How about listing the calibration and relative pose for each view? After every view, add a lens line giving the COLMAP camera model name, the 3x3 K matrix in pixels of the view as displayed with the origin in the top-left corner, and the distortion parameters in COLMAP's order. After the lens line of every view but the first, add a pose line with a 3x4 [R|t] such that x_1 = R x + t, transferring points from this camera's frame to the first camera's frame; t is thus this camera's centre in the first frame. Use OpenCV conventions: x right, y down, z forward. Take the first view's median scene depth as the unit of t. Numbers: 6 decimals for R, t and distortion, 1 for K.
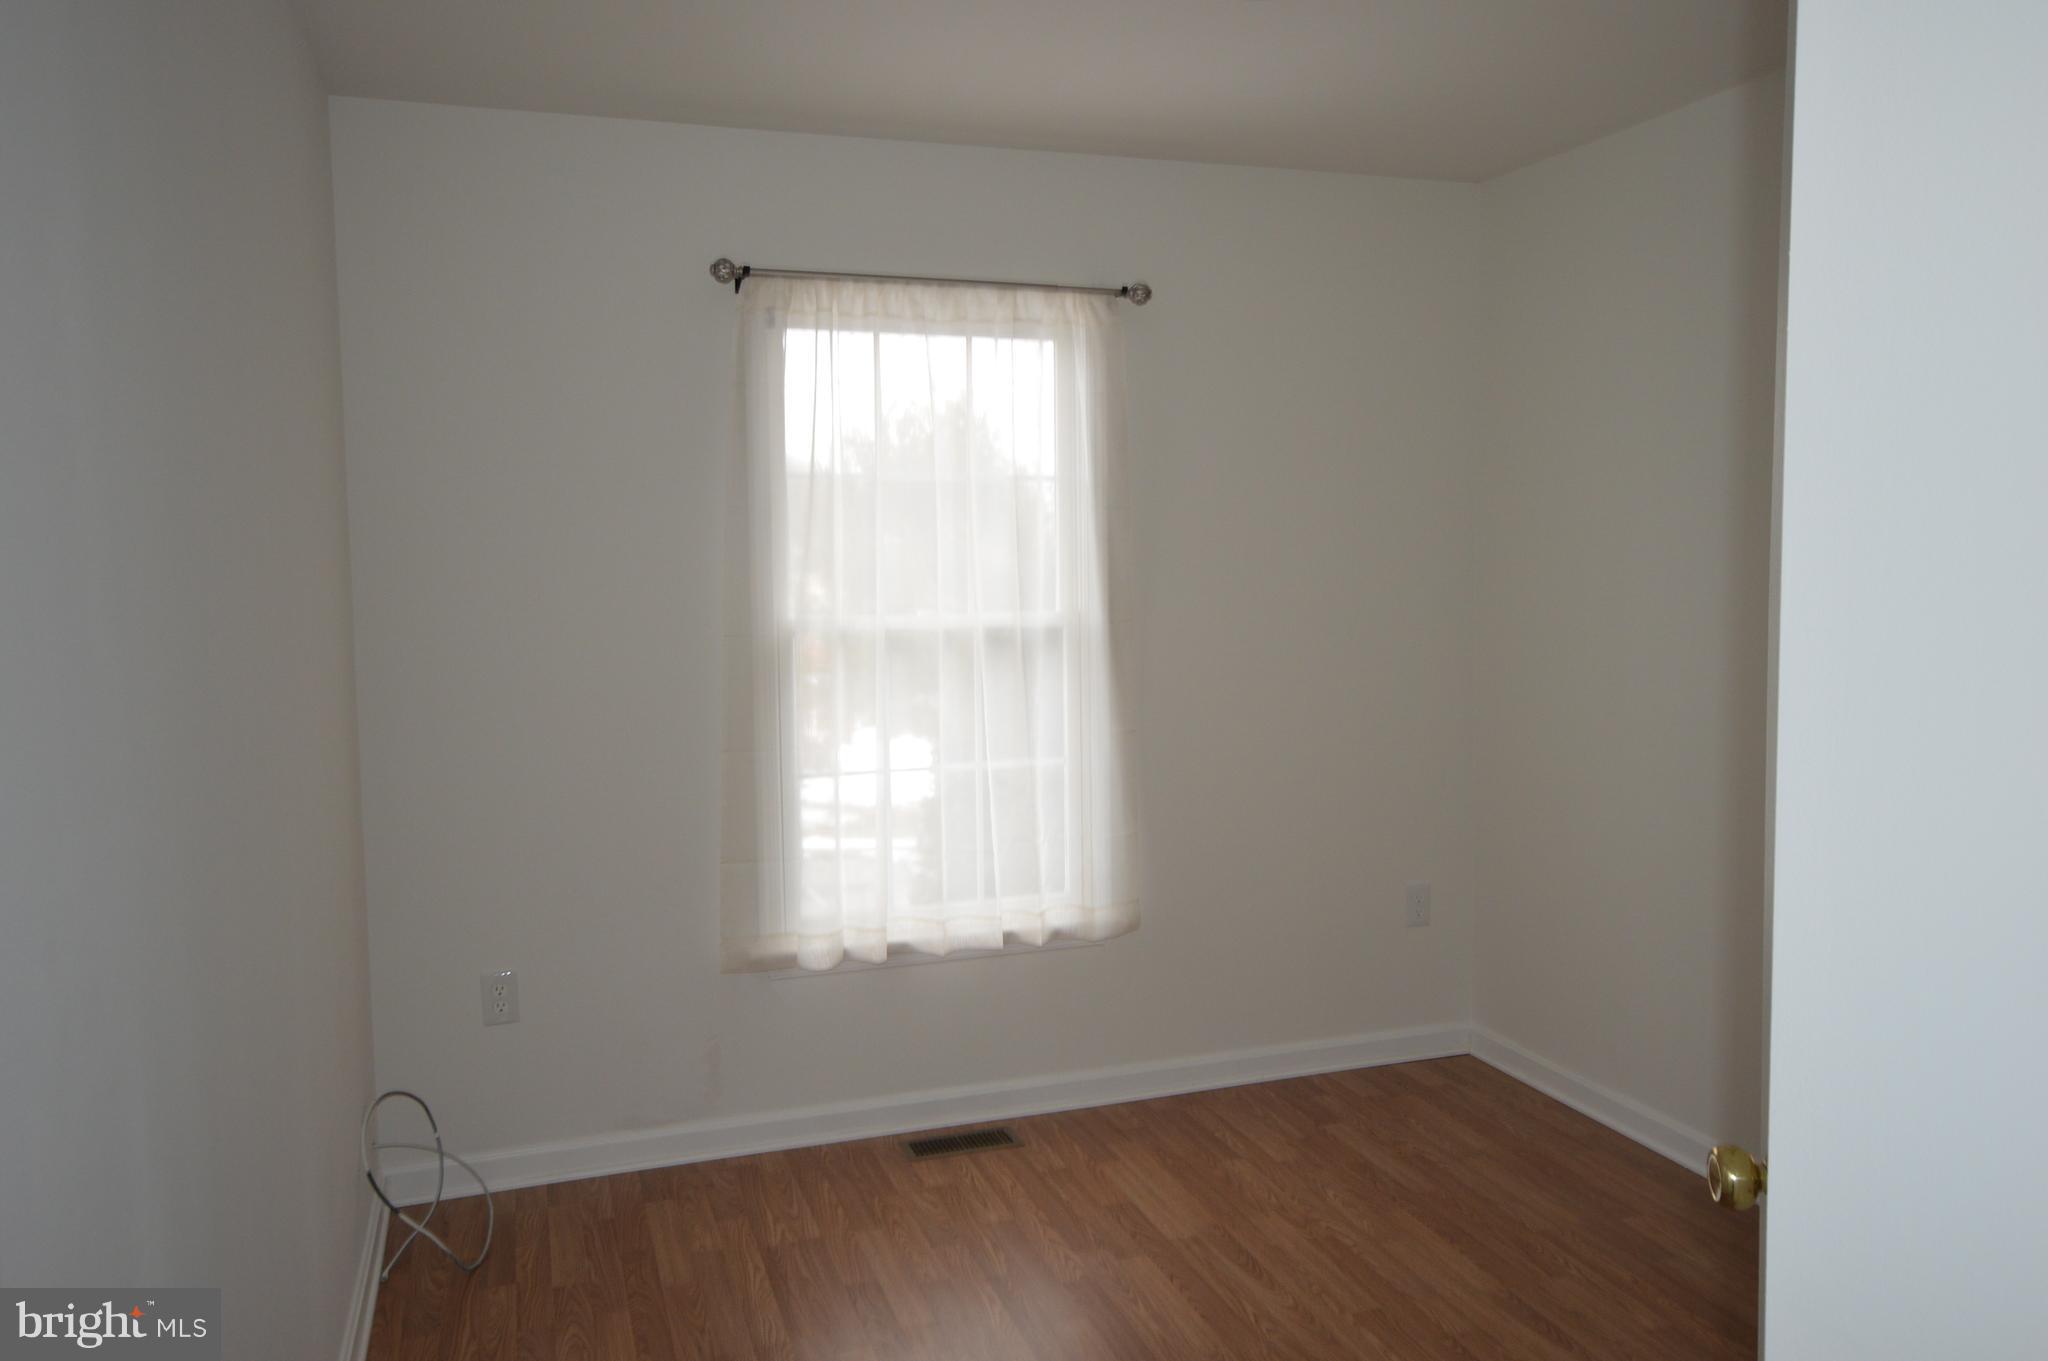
lens RADIAL K [[1619.2, 0, 1019.7], [0, 1619.2, 690.9], [0, 0, 1]] dist [-0.001534, 0.003315]
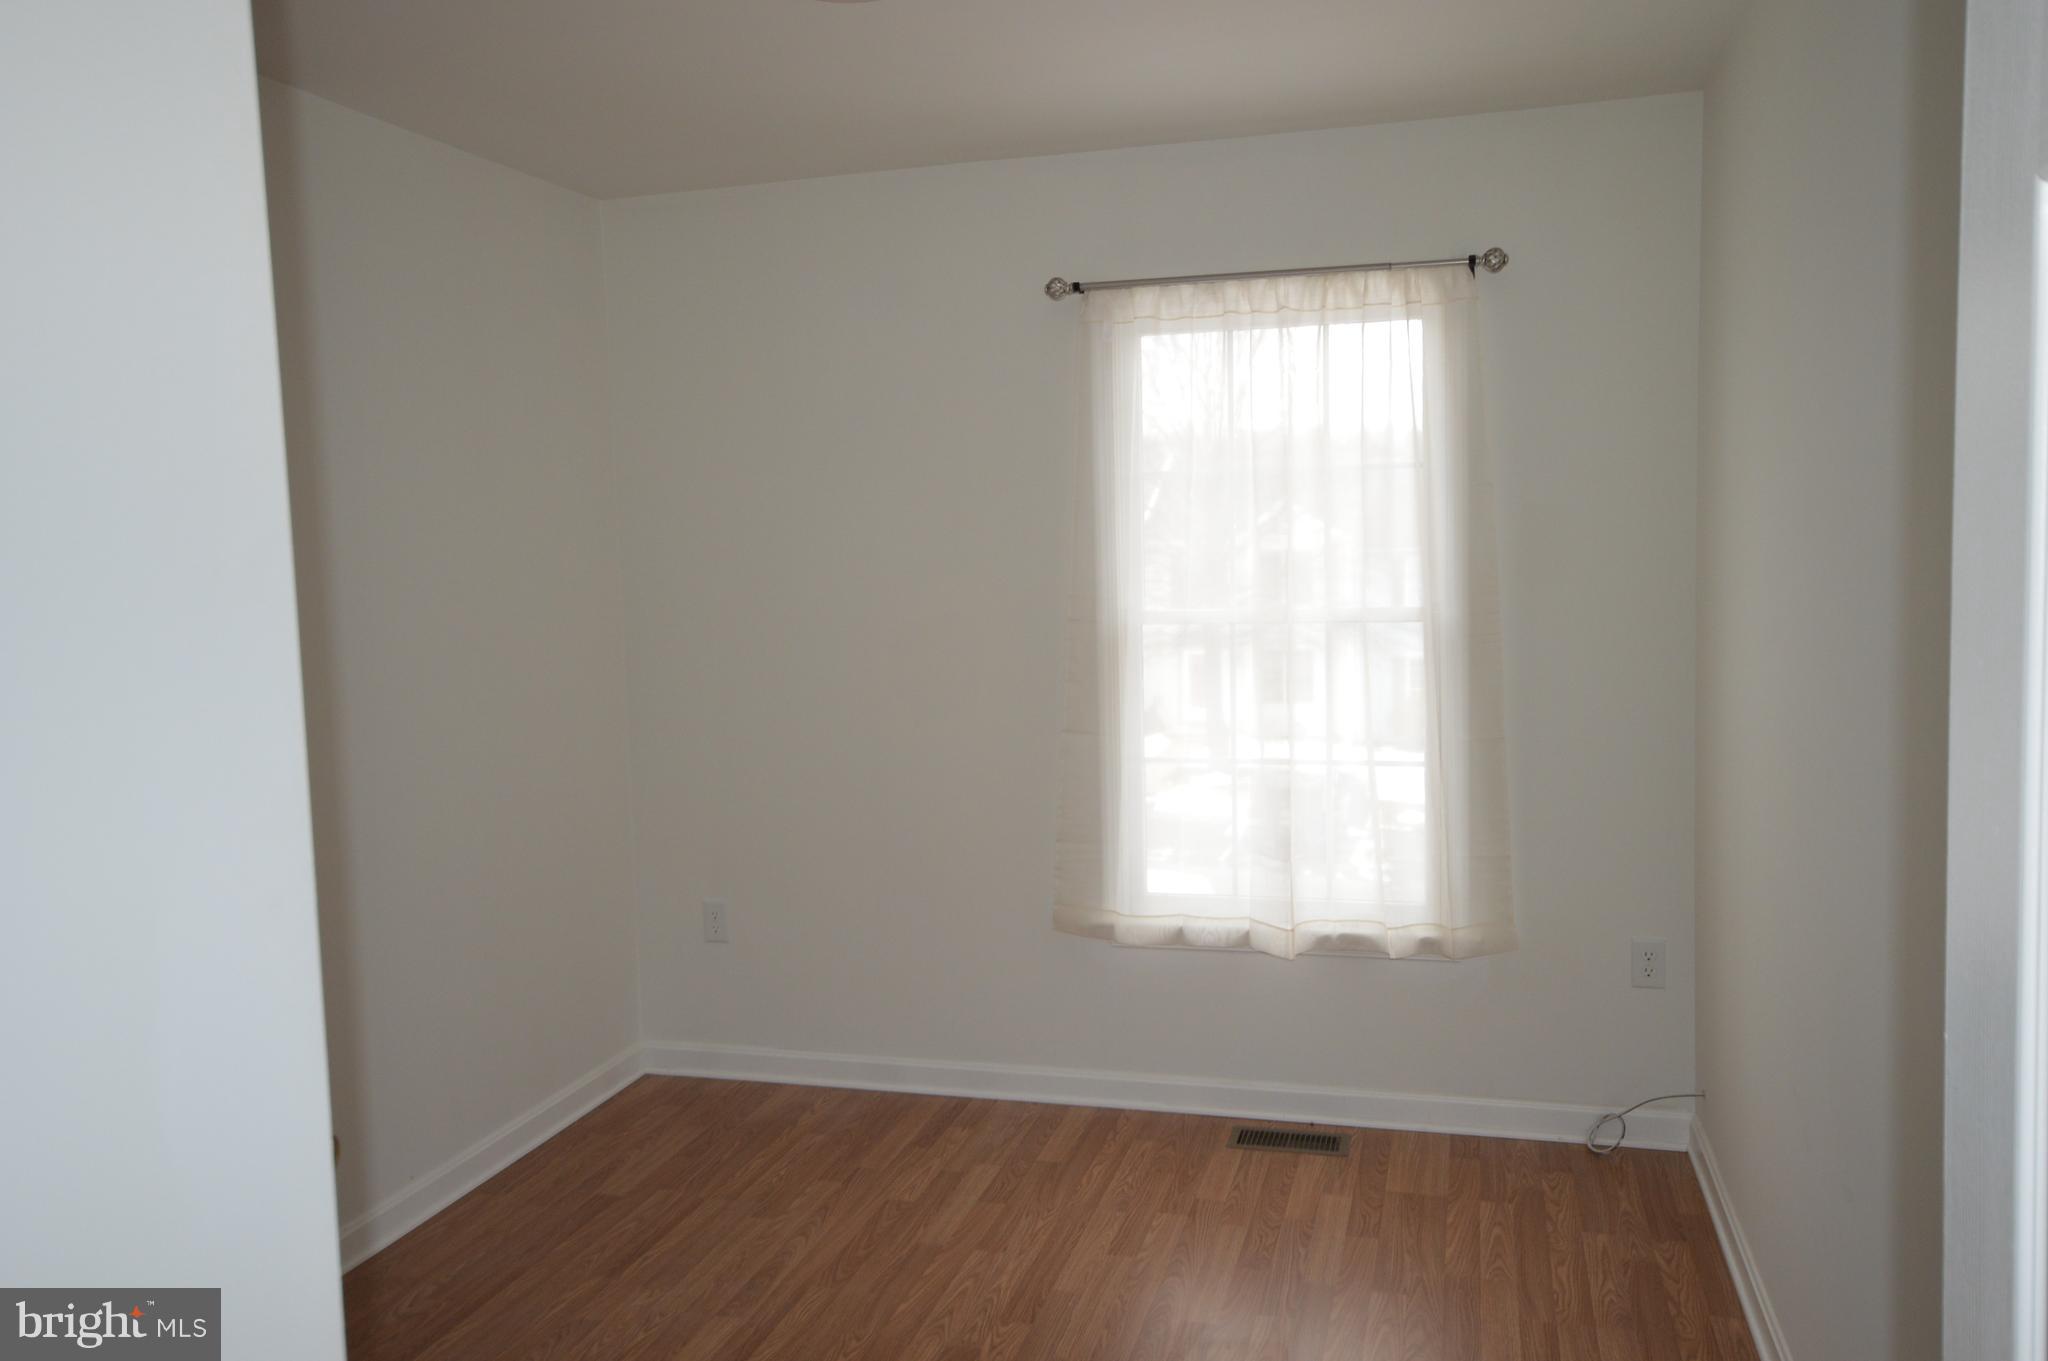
lens RADIAL K [[1539.3, 0, 1023.6], [0, 1539.3, 673.8], [0, 0, 1]] dist [-0.001389, 0.049775]
pose [[0.812484, 0.037773, -0.581759, 0.376768], [-0.034659, 0.999263, 0.016477, -0.016515], [0.581952, 0.006776, 0.813195, 0.136587]]
